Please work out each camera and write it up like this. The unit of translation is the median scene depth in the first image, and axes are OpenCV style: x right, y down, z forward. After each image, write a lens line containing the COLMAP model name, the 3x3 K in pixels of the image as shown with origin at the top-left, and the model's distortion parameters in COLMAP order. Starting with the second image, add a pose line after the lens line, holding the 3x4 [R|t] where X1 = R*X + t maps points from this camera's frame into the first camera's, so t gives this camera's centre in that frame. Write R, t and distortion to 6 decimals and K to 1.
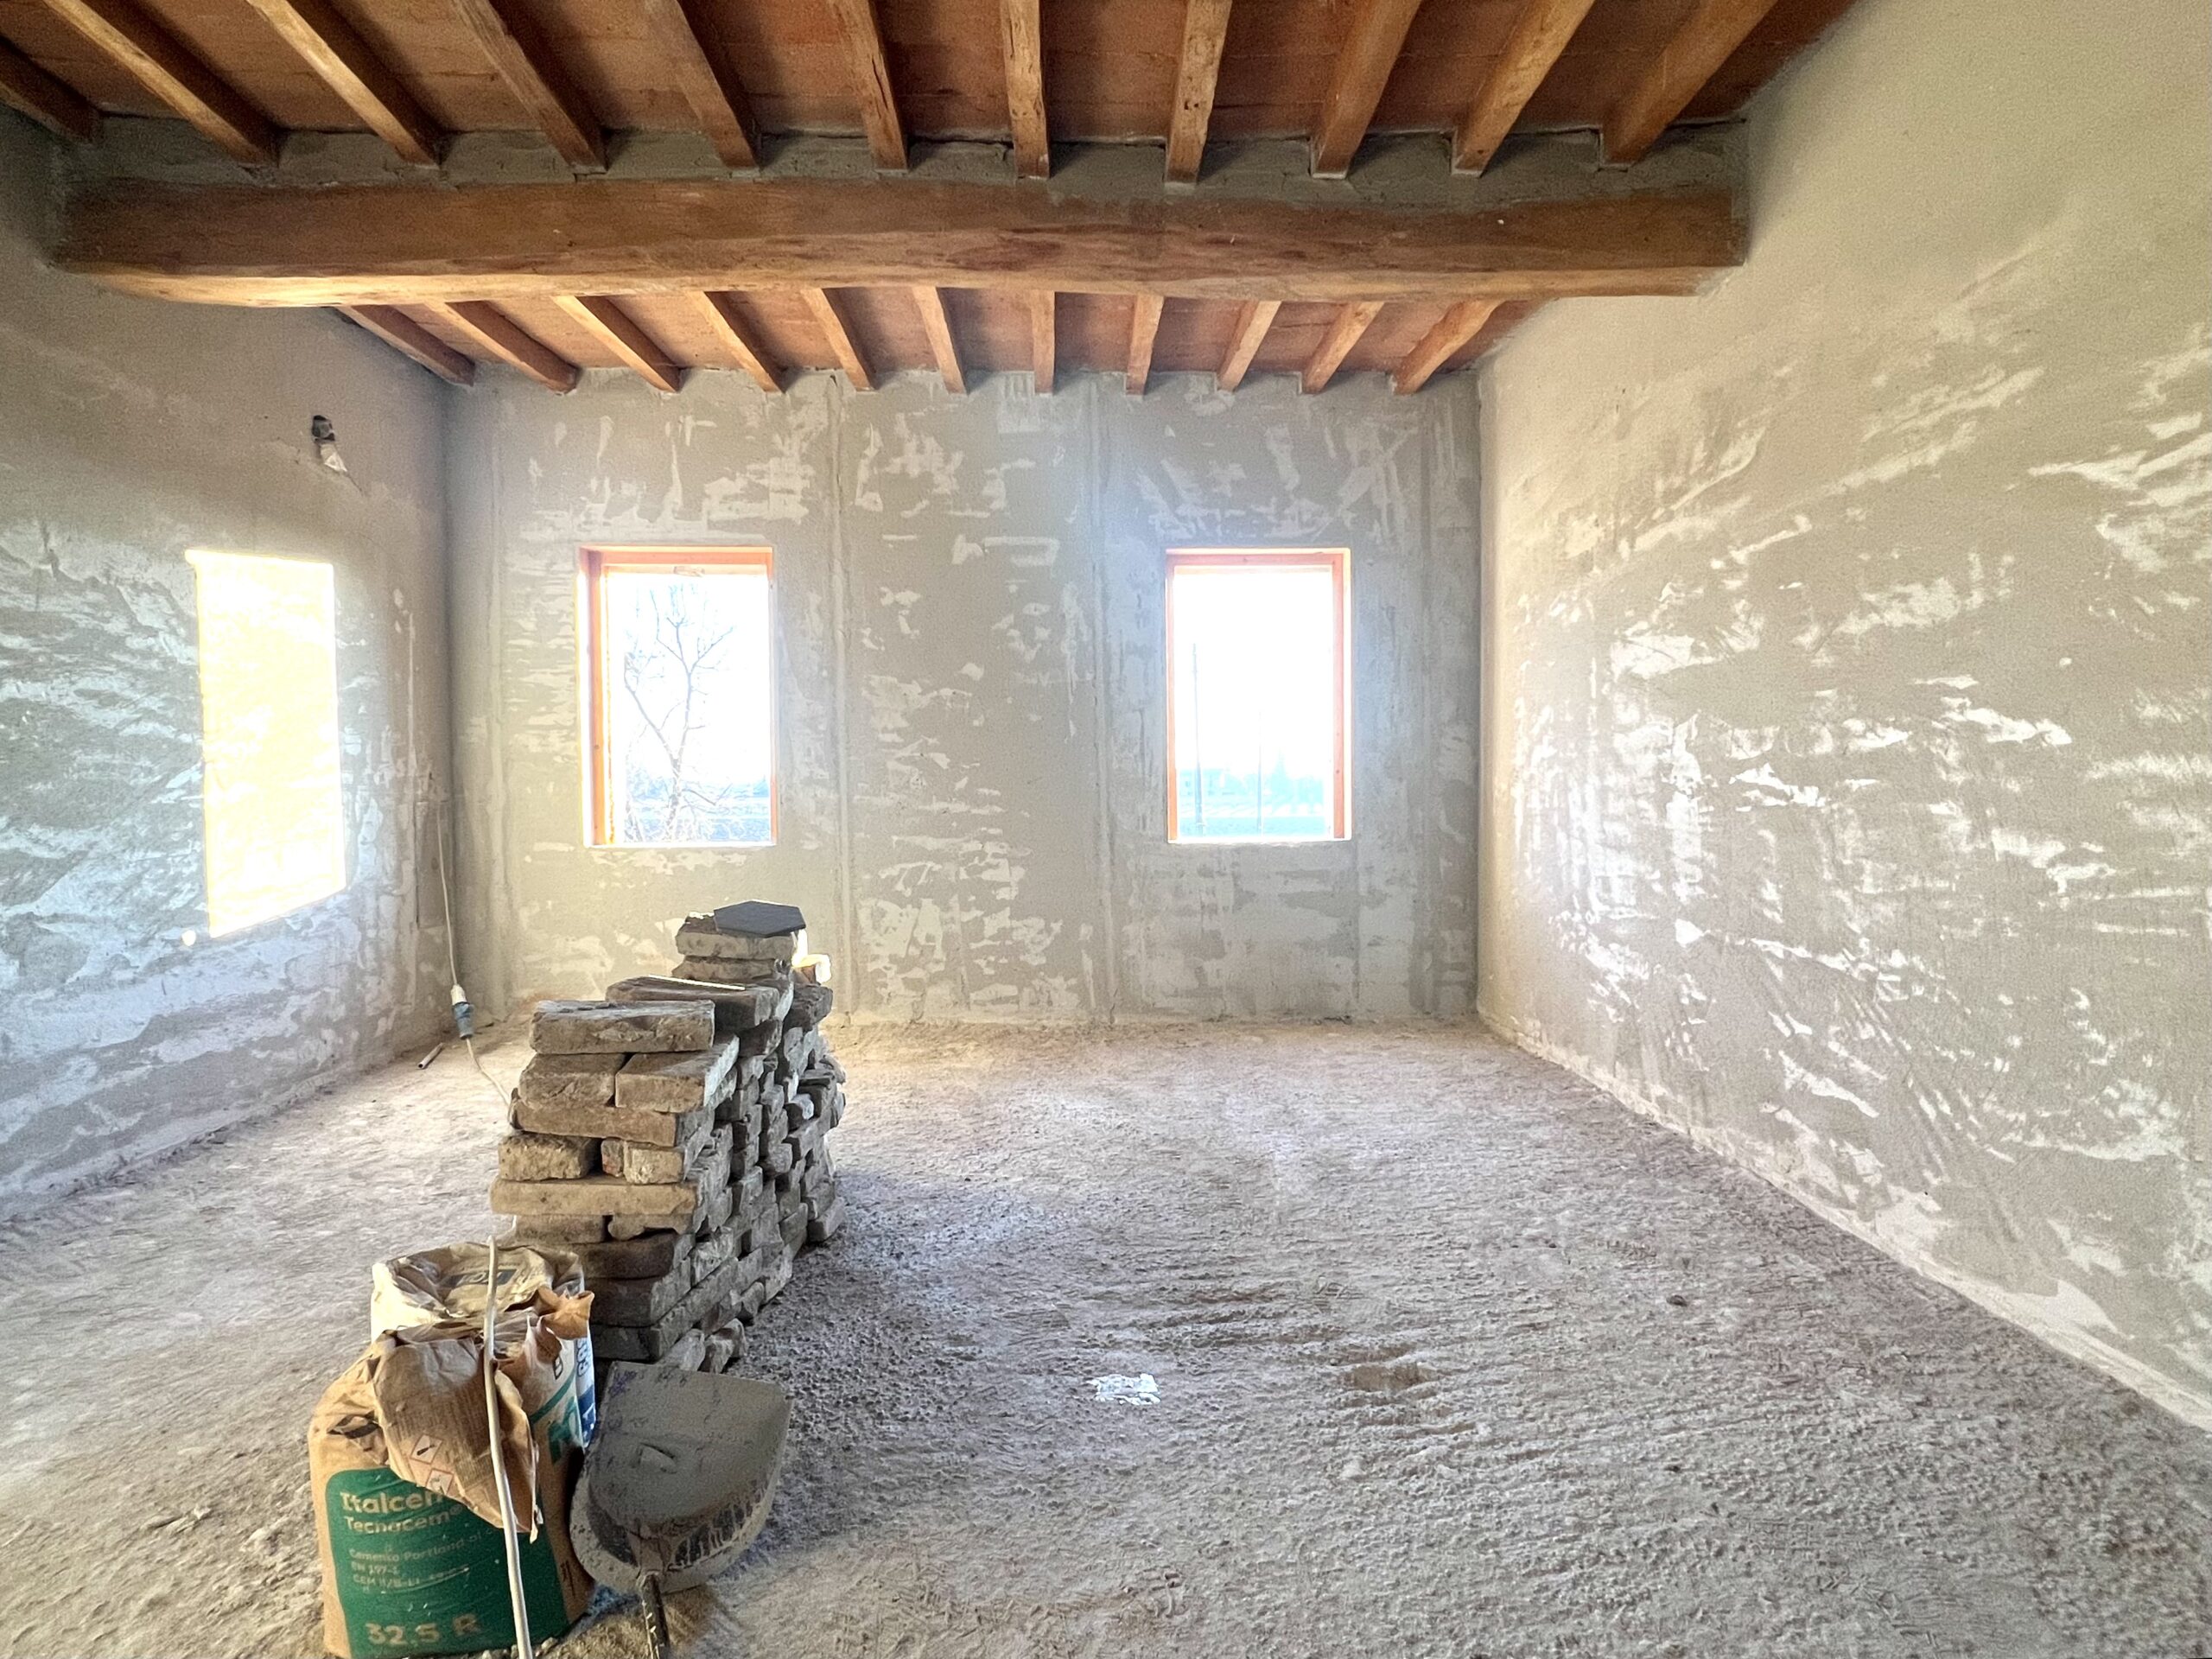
lens RADIAL K [[1160.2, 0, 1100.6], [0, 1160.2, 832.0], [0, 0, 1]] dist [-0.002763, -0.000135]
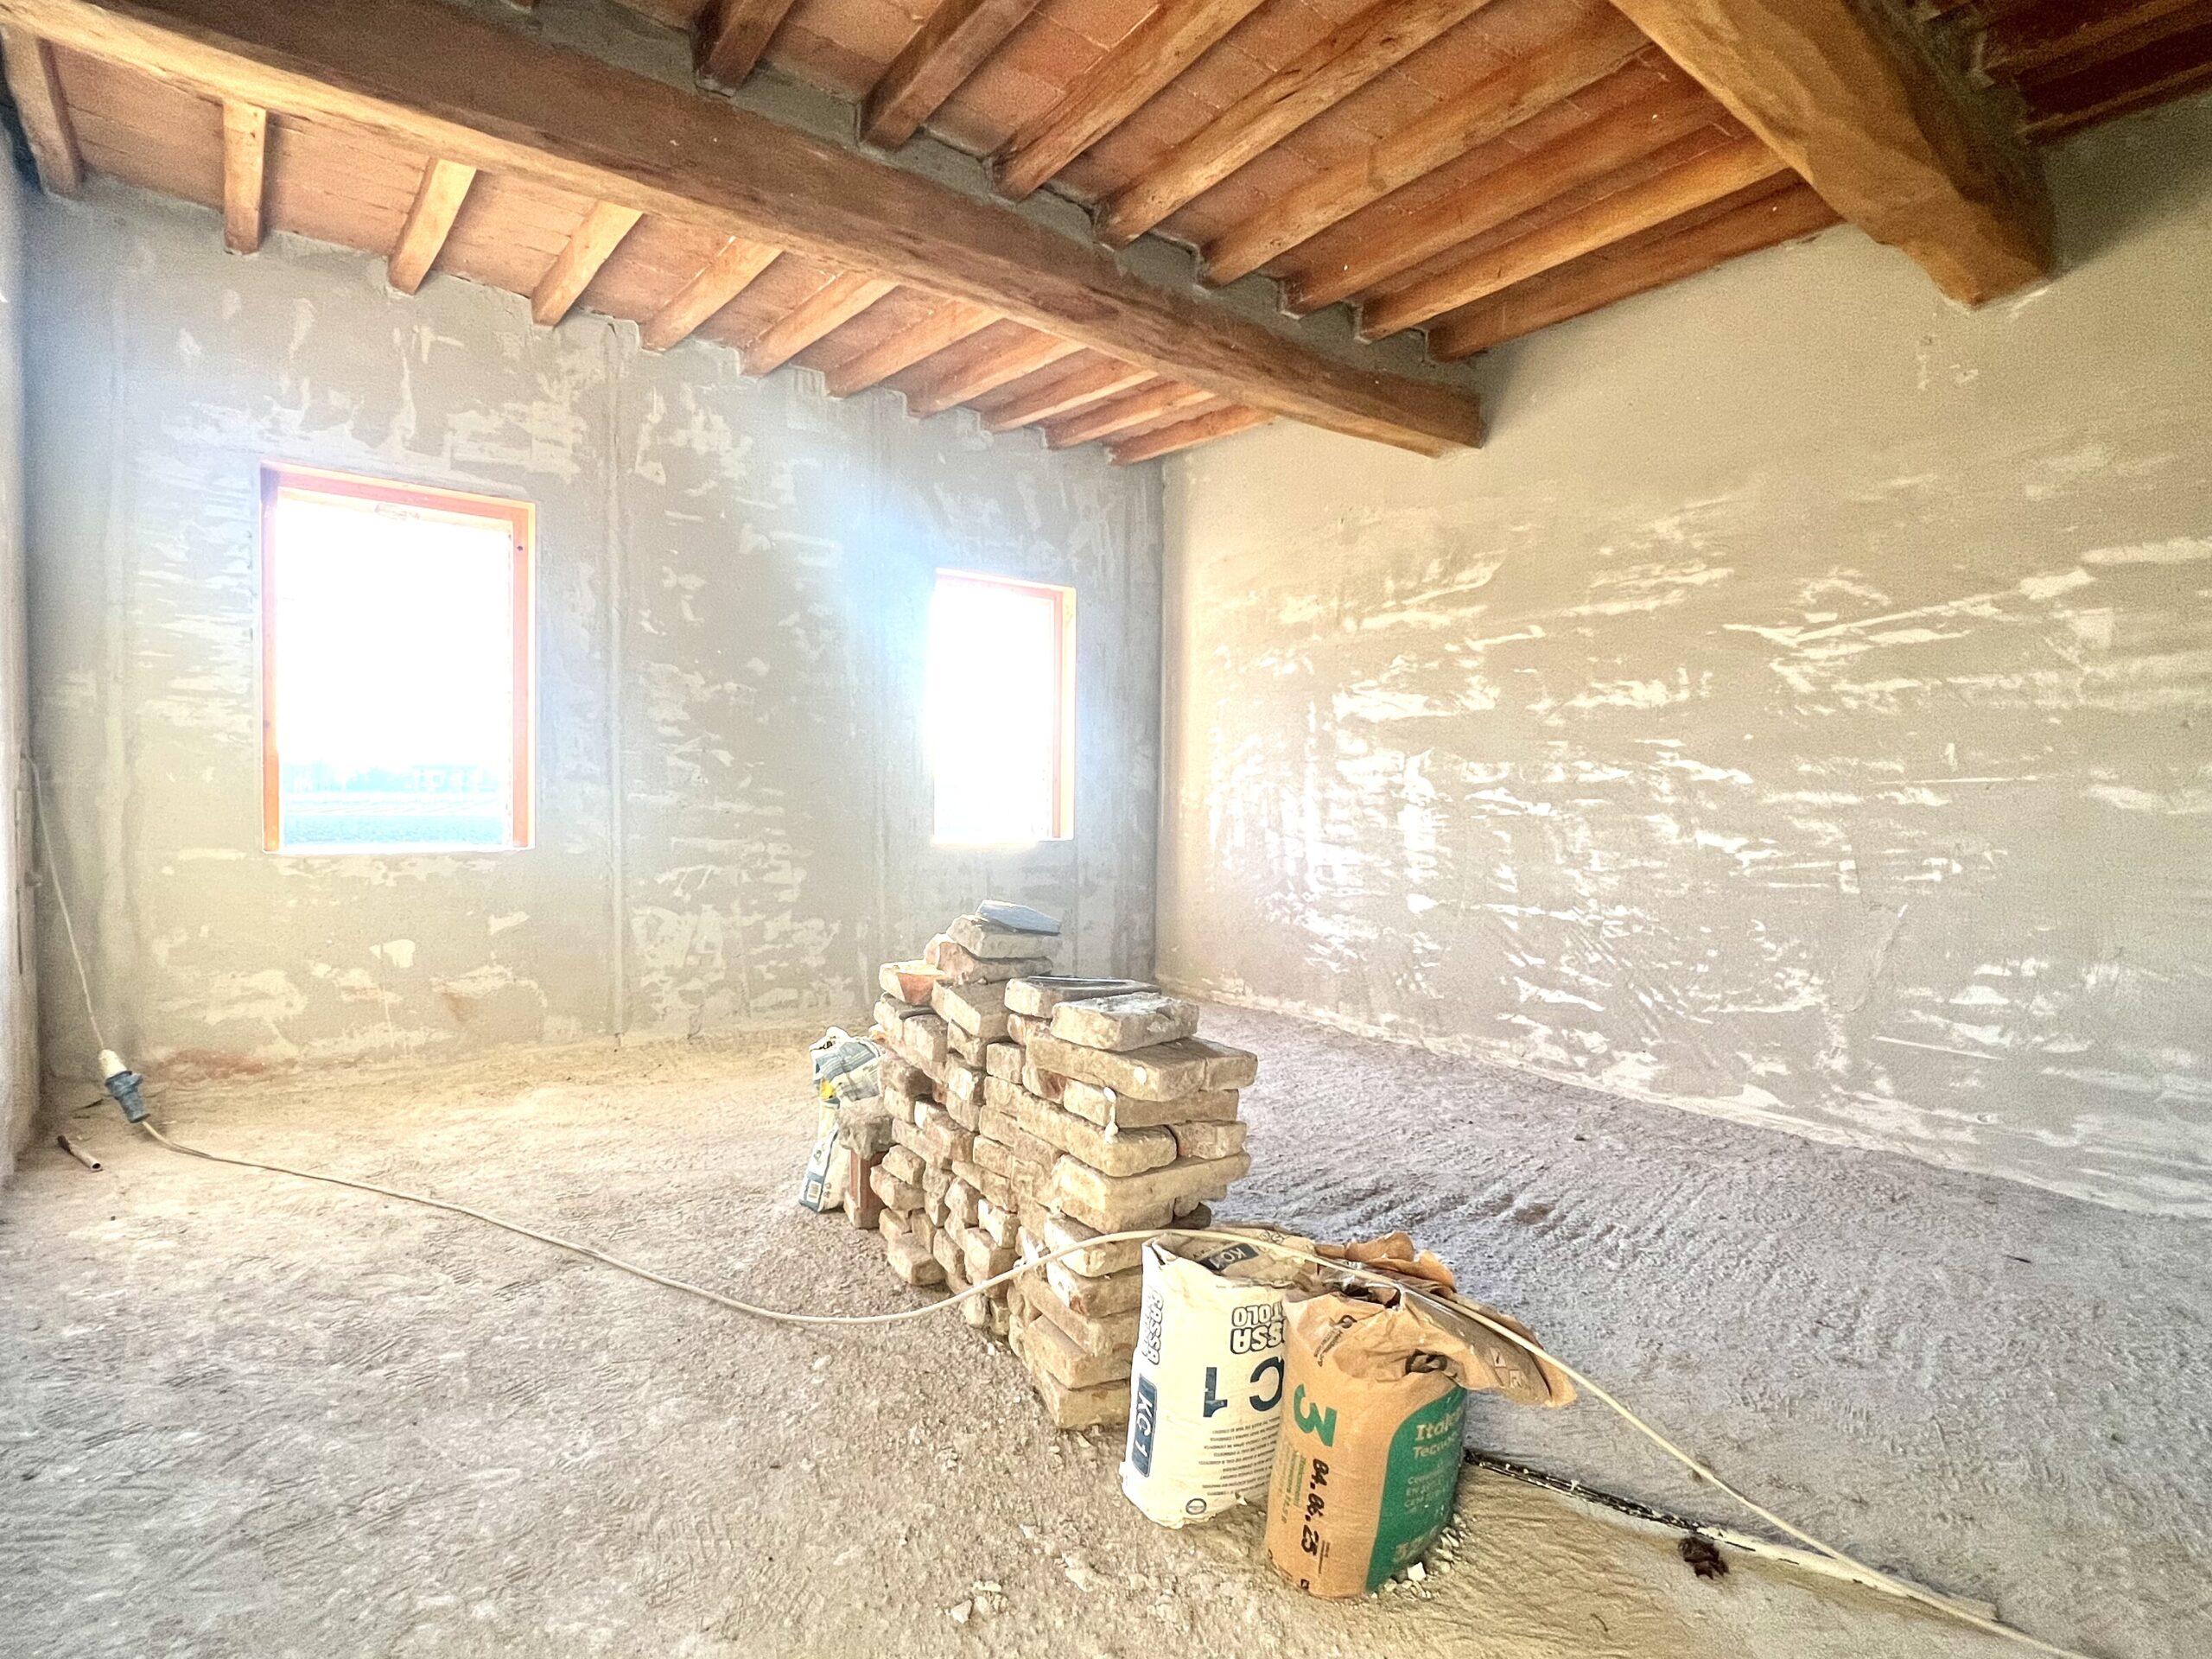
lens RADIAL K [[1108.4, 0, 1099.2], [0, 1108.4, 831.8], [0, 0, 1]] dist [-0.001954, -0.000408]
pose [[0.813229, -0.000835, 0.581943, -0.664258], [0.000931, 1.000000, 0.000134, -0.001472], [-0.581943, 0.000433, 0.813230, 0.134237]]
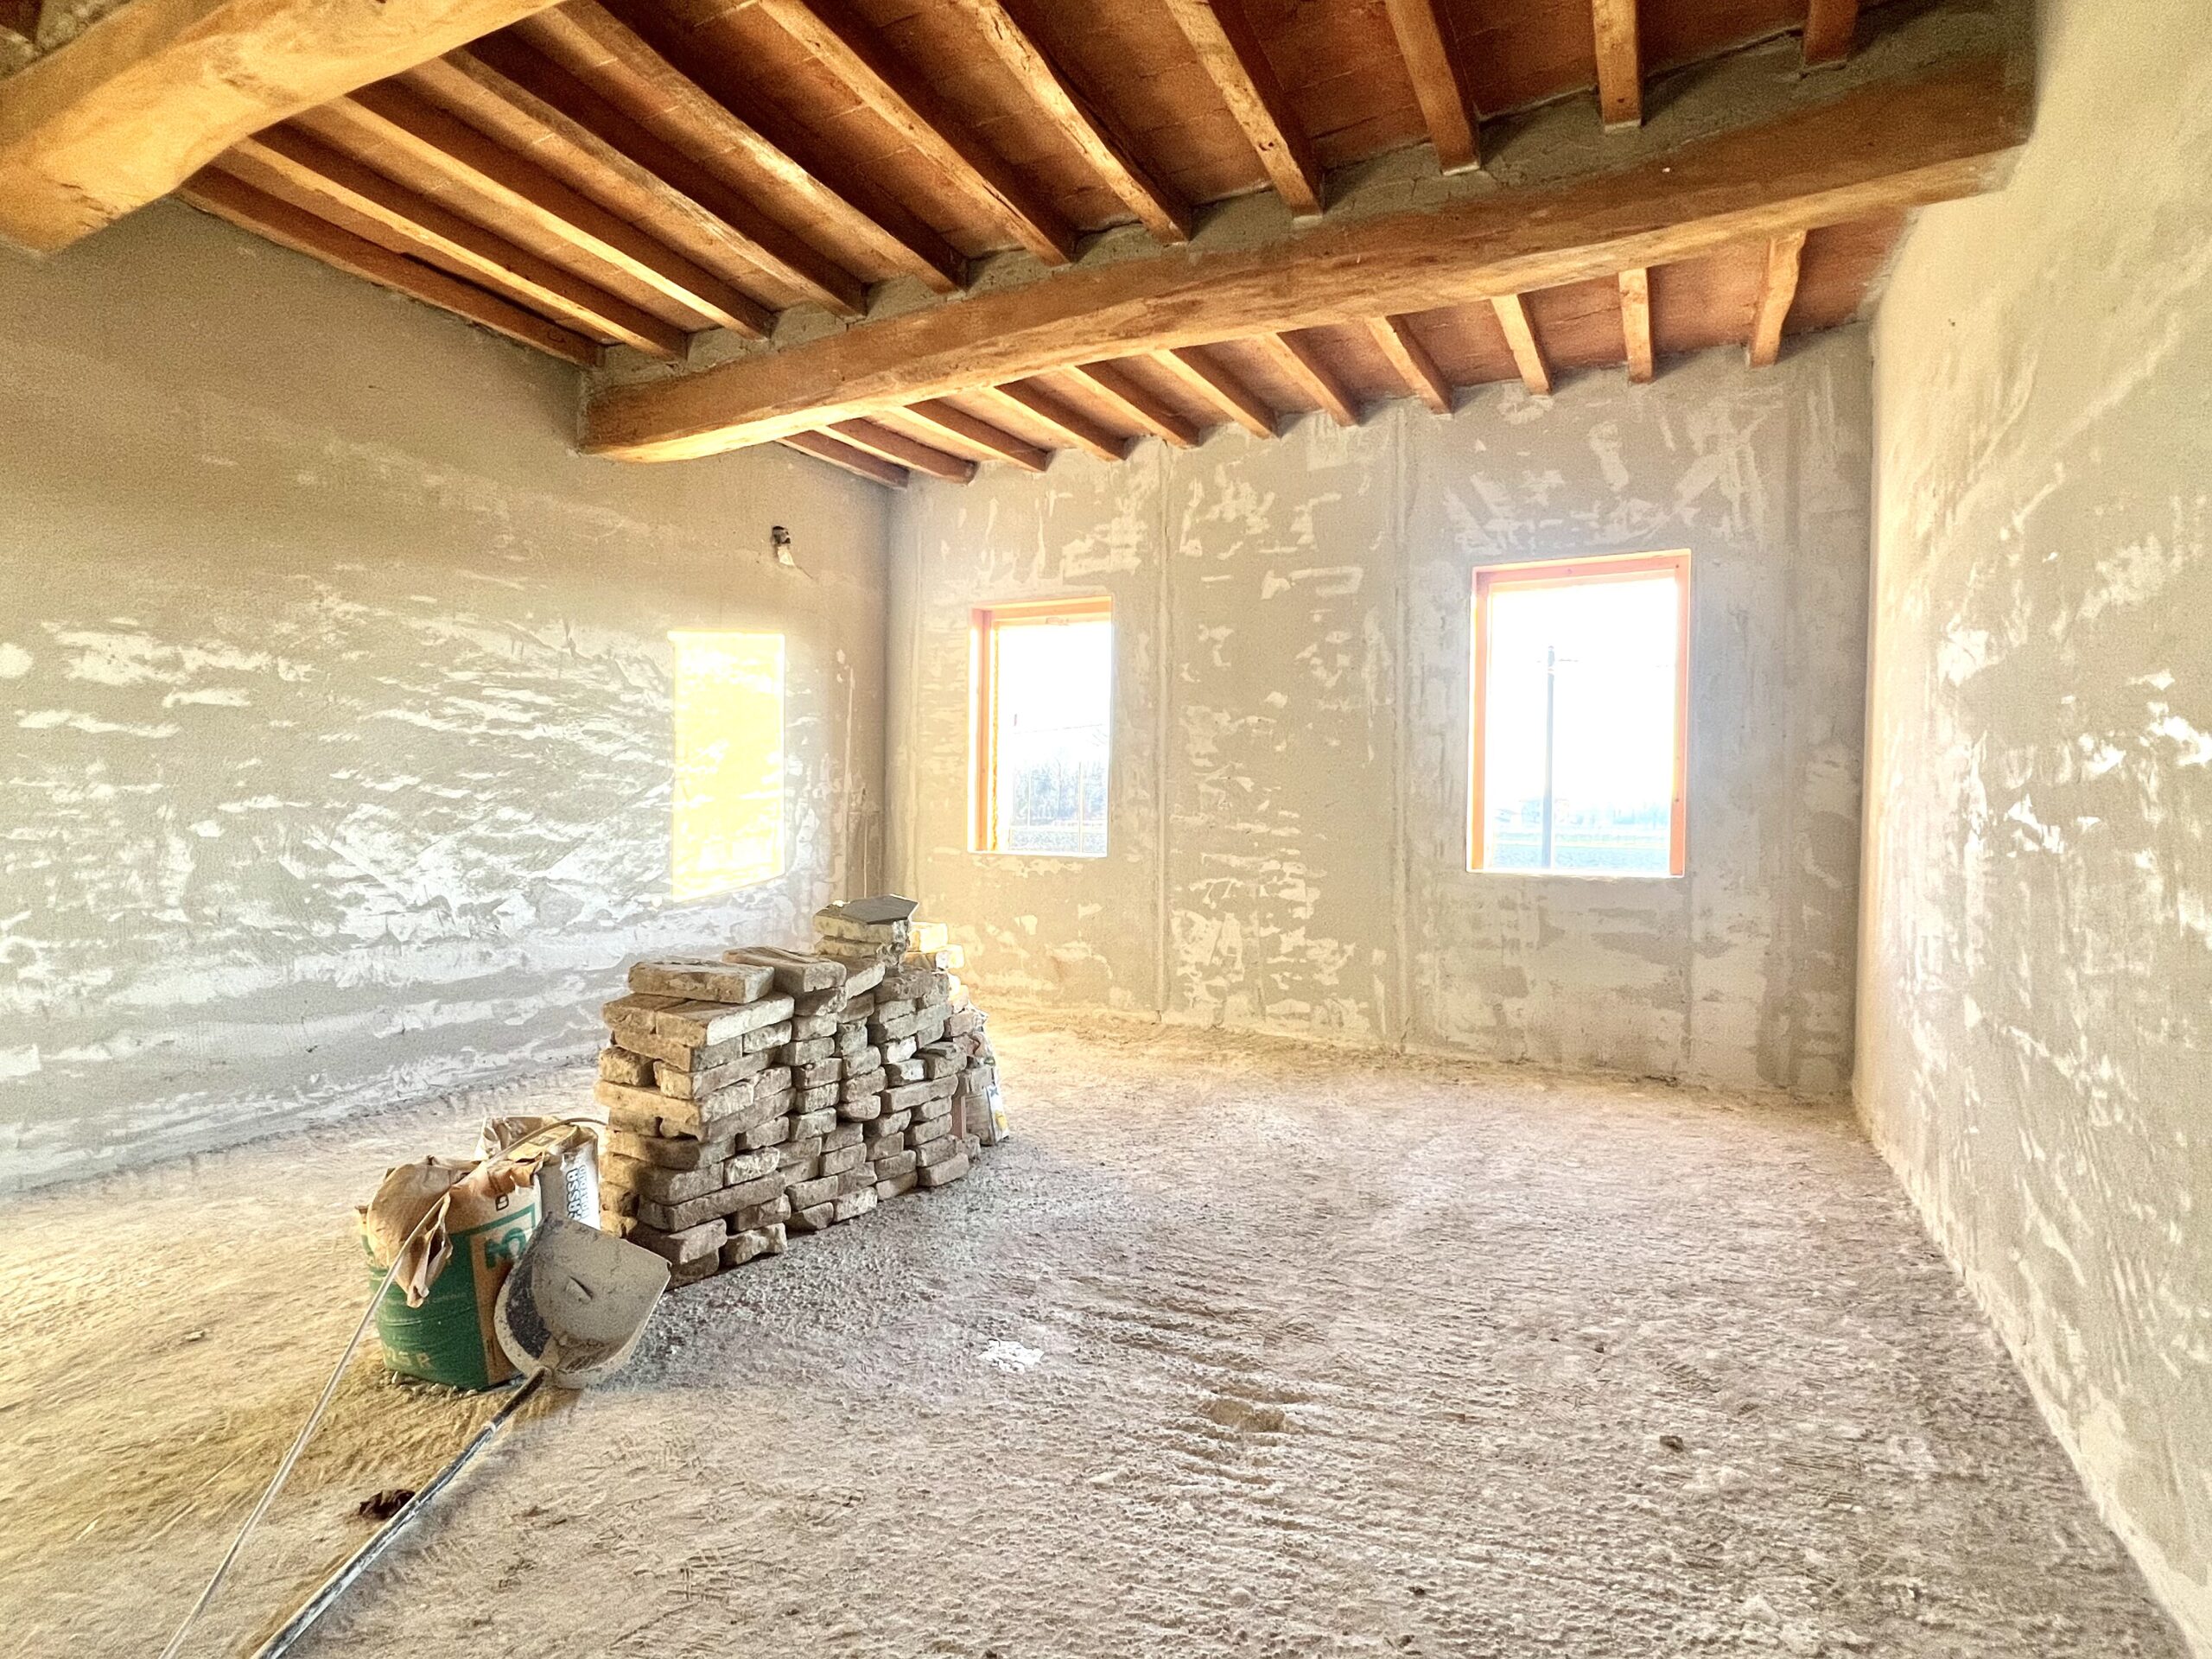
lens RADIAL K [[1108.4, 0, 1099.2], [0, 1108.4, 831.8], [0, 0, 1]] dist [-0.001954, -0.000408]
pose [[0.870632, 0.029947, -0.491022, 0.392741], [-0.039647, 0.999170, -0.009360, -0.004357], [0.490334, 0.027617, 0.871097, 0.078217]]
